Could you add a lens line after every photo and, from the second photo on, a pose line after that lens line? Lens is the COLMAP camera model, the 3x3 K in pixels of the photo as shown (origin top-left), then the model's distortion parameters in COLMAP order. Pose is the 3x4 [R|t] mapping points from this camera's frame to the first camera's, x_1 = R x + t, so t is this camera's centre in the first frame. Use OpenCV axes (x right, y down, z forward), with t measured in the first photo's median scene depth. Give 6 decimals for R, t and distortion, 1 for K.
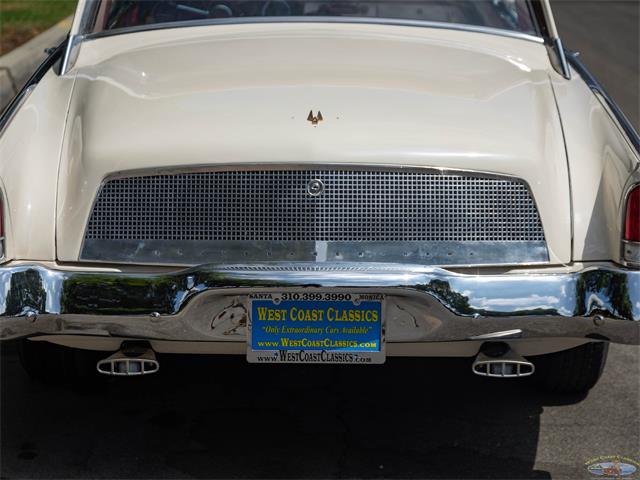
lens RADIAL K [[1827.2, 0, 320.0], [0, 1827.2, 240.0], [0, 0, 1]] dist [-0.013798, 0.634970]
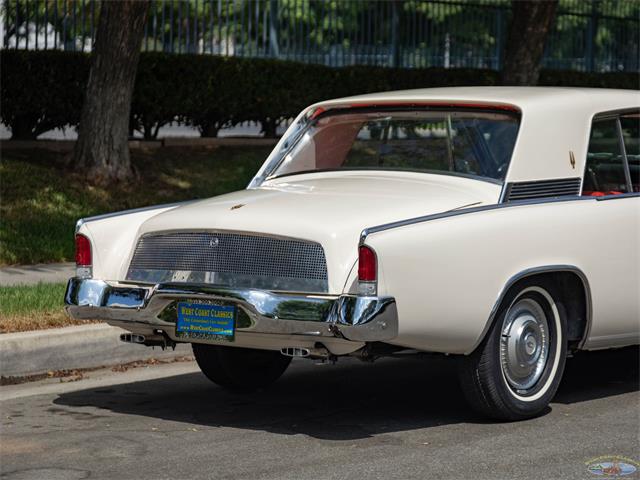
lens RADIAL K [[2104.2, 0, 320.0], [0, 2104.2, 240.0], [0, 0, 1]] dist [0.048374, 0.637825]
pose [[0.789575, 0.025809, -0.613112, 1.326970], [-0.119557, 0.986439, -0.112443, 0.186097], [0.601895, 0.162084, 0.781953, -0.551762]]
